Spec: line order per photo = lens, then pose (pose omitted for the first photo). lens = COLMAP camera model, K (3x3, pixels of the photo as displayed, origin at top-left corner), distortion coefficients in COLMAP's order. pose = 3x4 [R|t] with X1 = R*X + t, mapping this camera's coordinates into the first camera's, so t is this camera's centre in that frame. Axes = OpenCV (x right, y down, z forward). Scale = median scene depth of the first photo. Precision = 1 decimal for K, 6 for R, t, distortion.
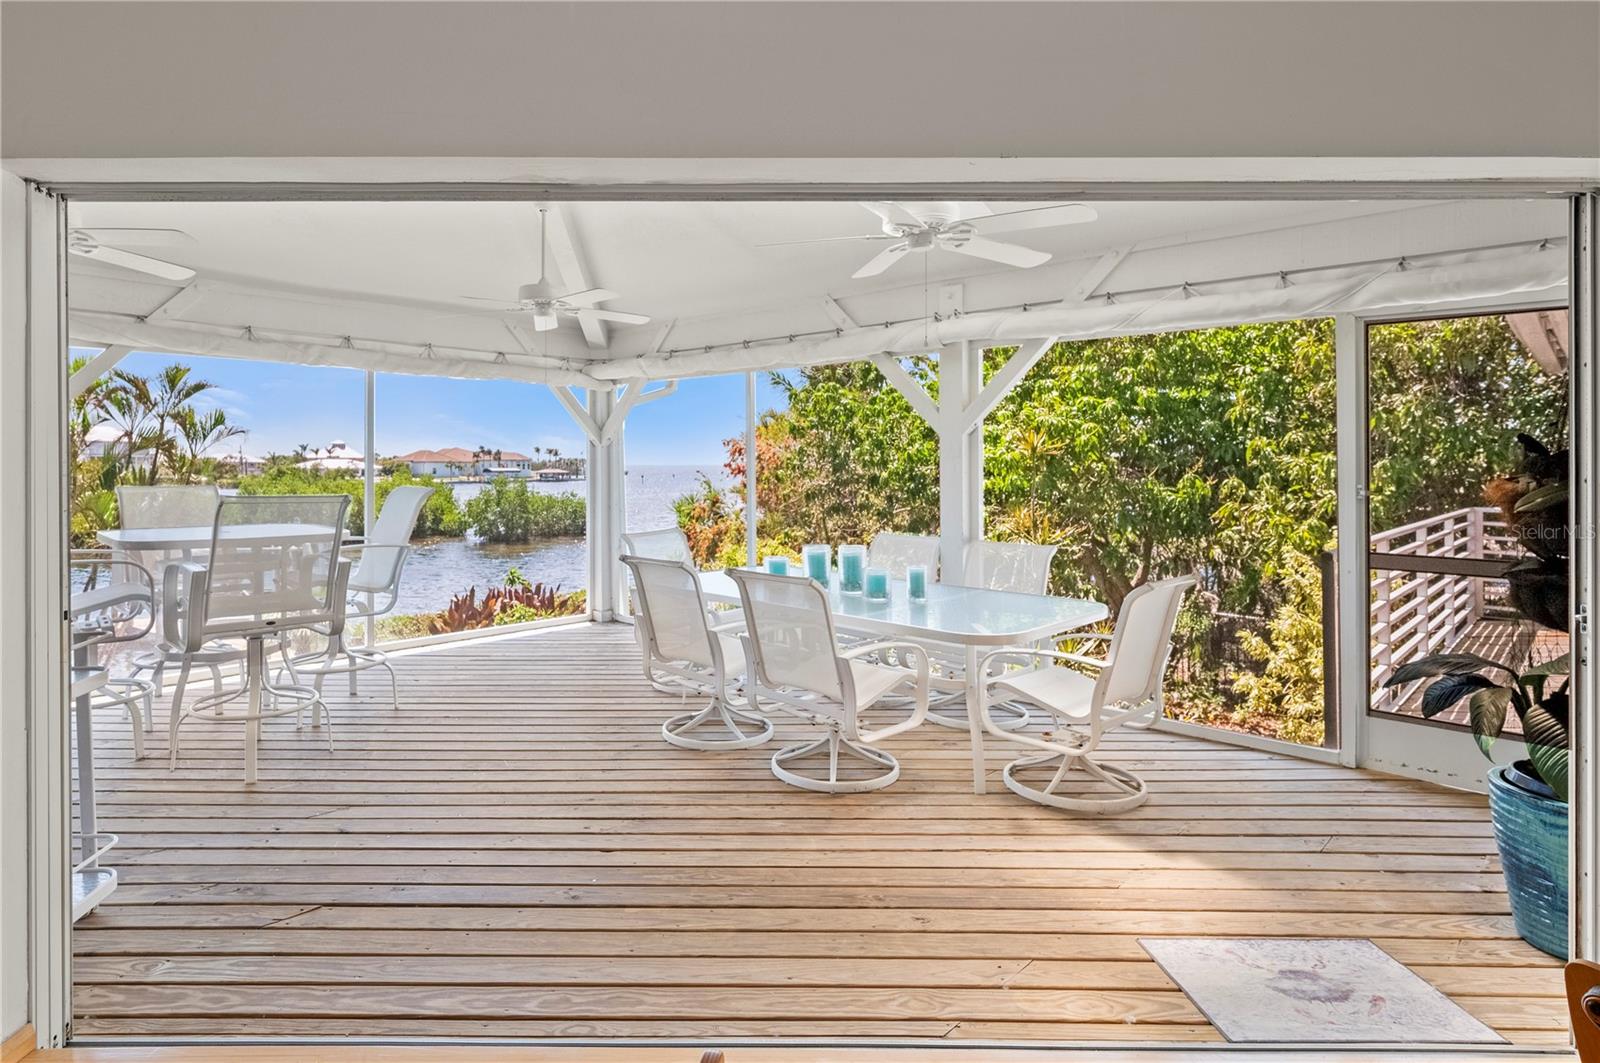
lens RADIAL K [[1189.5, 0, 798.8], [0, 1189.5, 449.3], [0, 0, 1]] dist [0.003636, -0.000782]
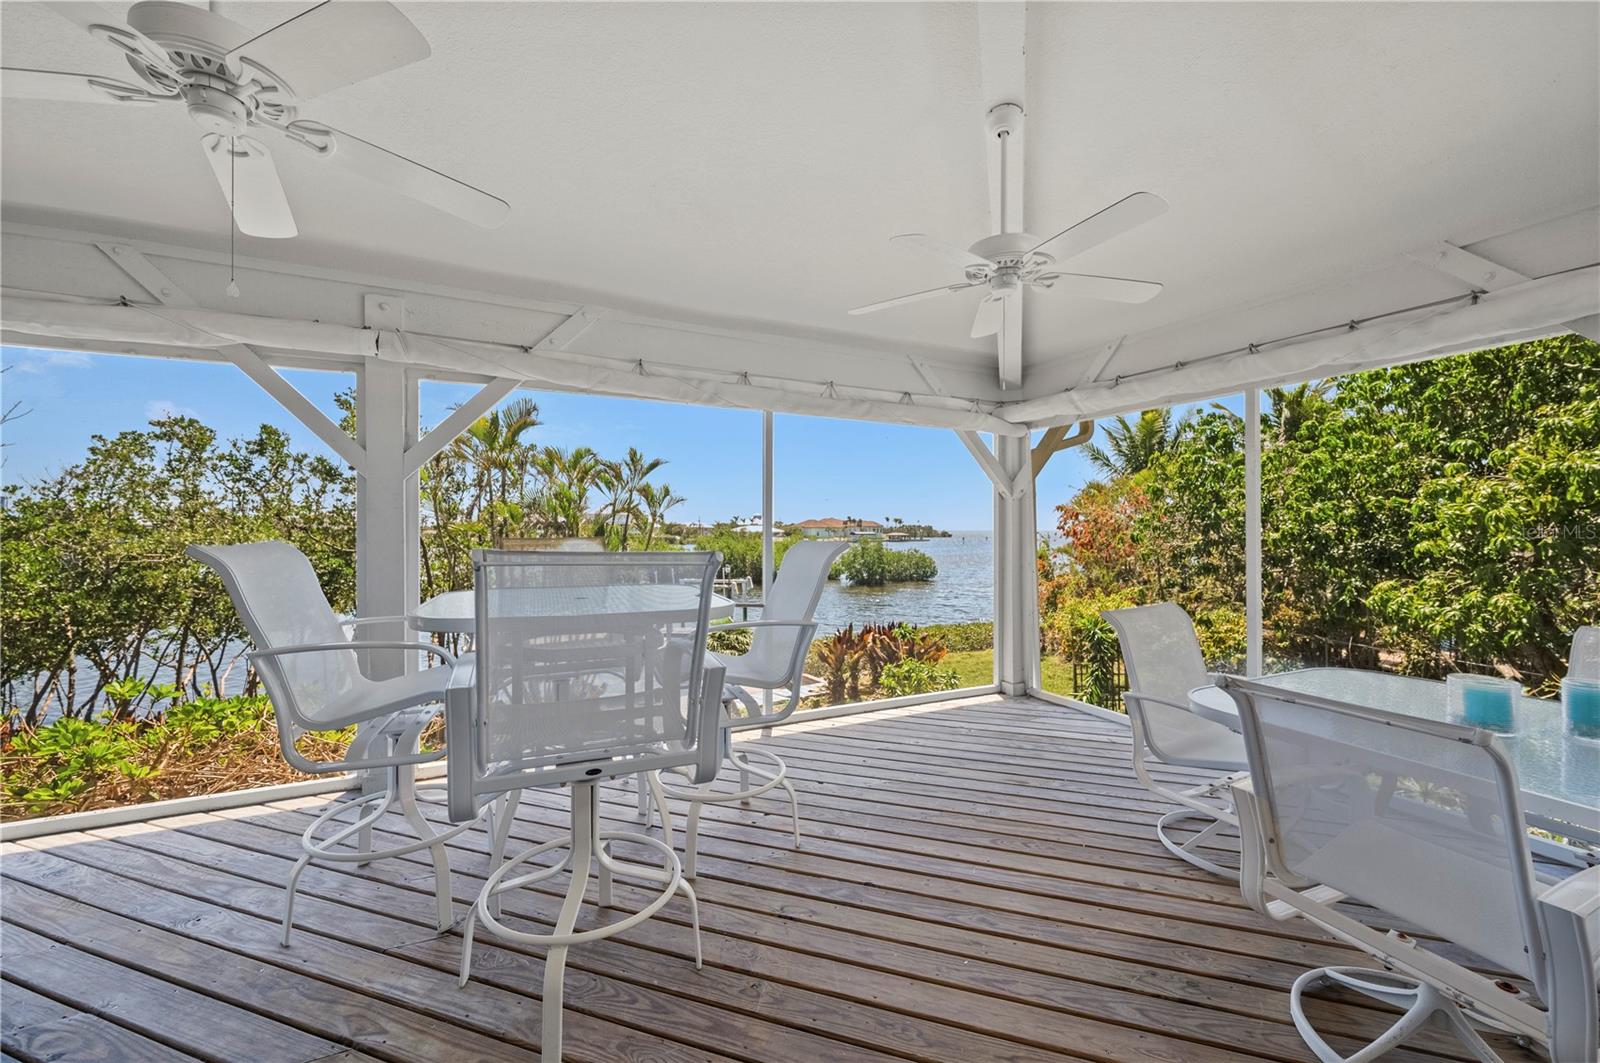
lens RADIAL K [[619.2, 0, 800.0], [0, 619.2, 531.5], [0, 0, 1]] dist [0.013622, 0.000030]
pose [[0.951267, 0.003126, -0.308352, -0.134726], [-0.000853, 0.999971, 0.007509, 0.014432], [0.308367, -0.006880, 0.951243, 0.392357]]
